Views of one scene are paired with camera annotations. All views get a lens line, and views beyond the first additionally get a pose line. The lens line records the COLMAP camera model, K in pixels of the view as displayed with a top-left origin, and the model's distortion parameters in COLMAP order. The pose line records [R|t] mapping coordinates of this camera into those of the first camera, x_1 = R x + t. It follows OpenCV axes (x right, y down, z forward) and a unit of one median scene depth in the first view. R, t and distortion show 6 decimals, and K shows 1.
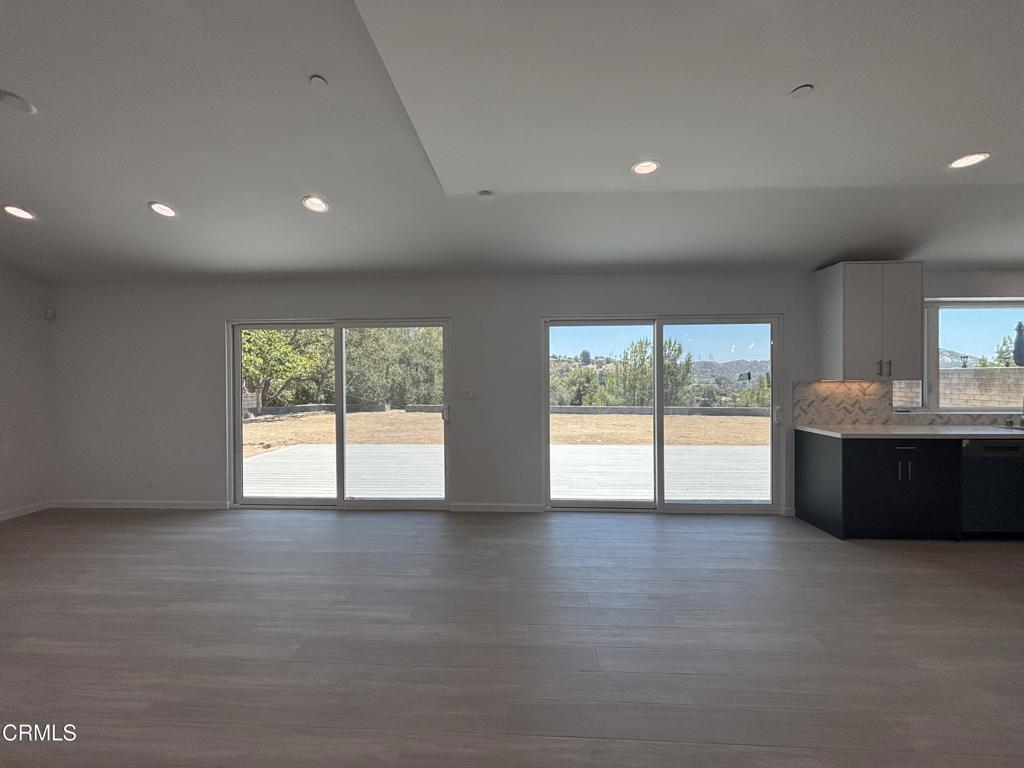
lens RADIAL K [[415.1, 0, 512.0], [0, 415.1, 384.0], [0, 0, 1]] dist [-0.000465, 0.004780]
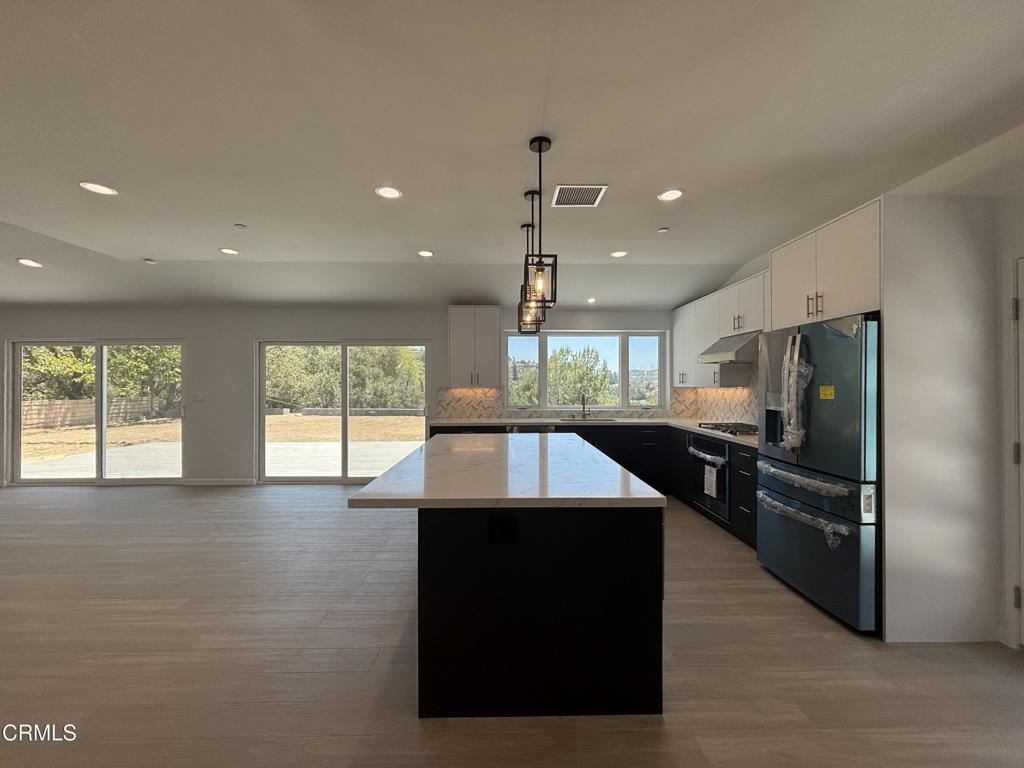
lens RADIAL K [[415.1, 0, 512.0], [0, 415.1, 384.0], [0, 0, 1]] dist [-0.000465, 0.004780]
pose [[0.997698, 0.003115, 0.067745, 0.789397], [-0.002271, 0.999919, -0.012534, -0.000794], [-0.067779, 0.012351, 0.997624, -0.393117]]
